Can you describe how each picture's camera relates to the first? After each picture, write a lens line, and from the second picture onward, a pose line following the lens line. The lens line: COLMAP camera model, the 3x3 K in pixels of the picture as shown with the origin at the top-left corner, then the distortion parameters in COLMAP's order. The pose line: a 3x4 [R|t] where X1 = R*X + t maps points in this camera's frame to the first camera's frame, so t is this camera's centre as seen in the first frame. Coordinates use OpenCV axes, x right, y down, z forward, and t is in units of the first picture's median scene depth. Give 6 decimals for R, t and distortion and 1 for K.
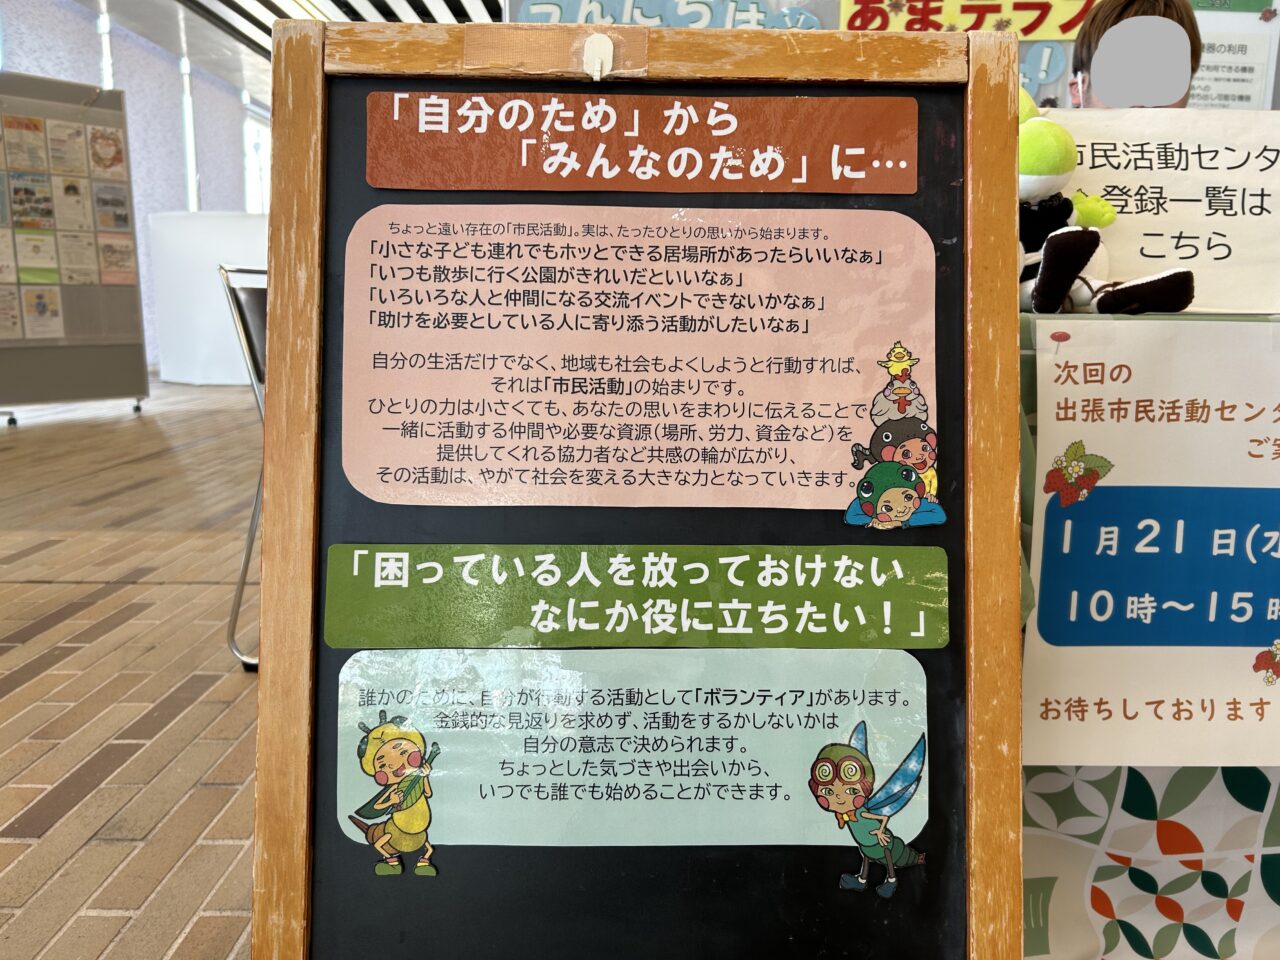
lens RADIAL K [[976.6, 0, 636.2], [0, 976.6, 481.7], [0, 0, 1]] dist [0.056956, -0.063779]
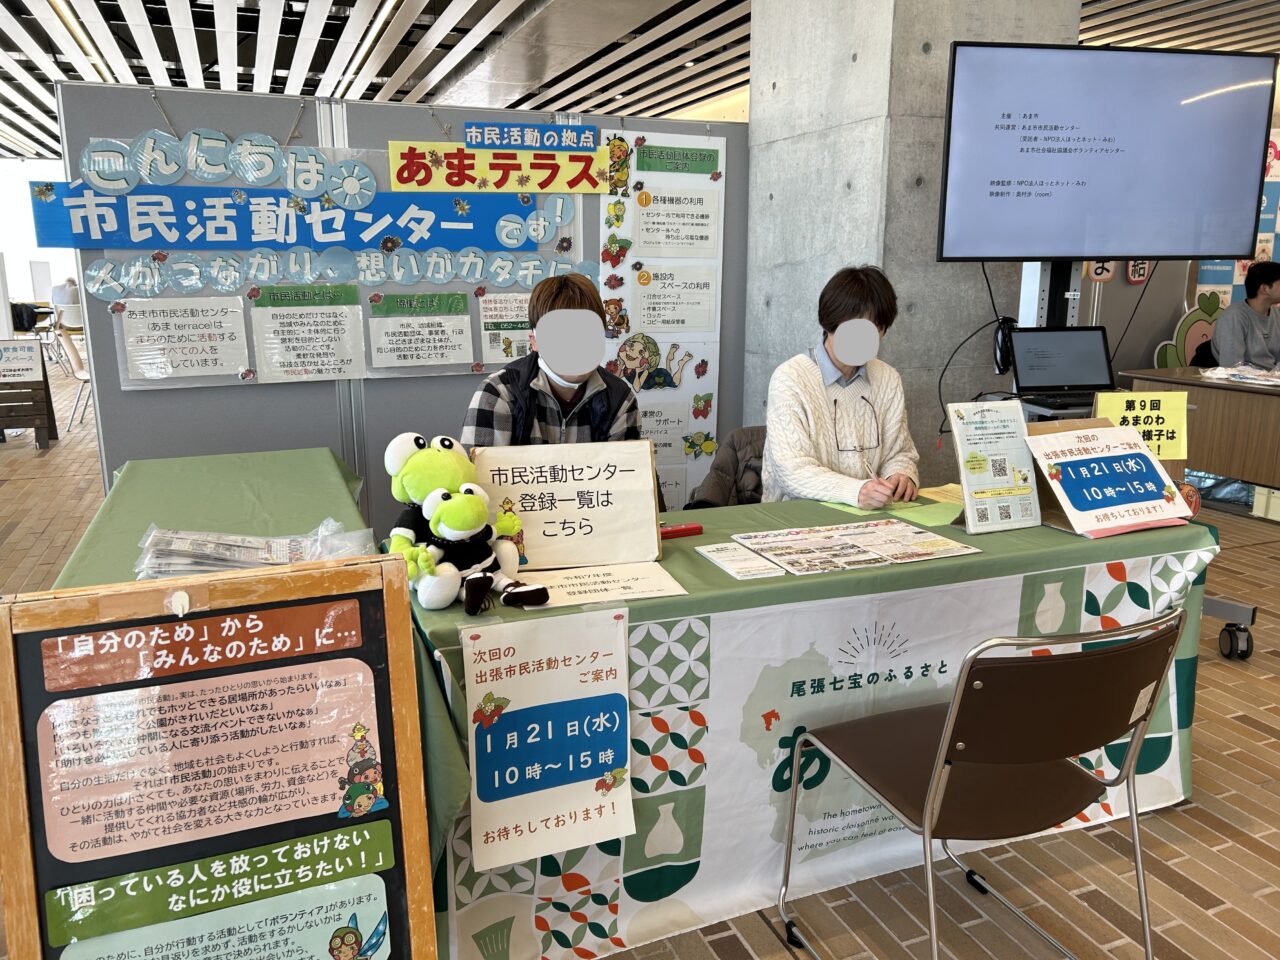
lens RADIAL K [[976.6, 0, 636.2], [0, 976.6, 481.7], [0, 0, 1]] dist [0.056956, -0.063779]
pose [[0.927955, -0.087343, 0.362314, 0.108604], [0.074433, 0.995998, 0.049468, -0.695576], [-0.365185, -0.018936, 0.930742, -1.084505]]
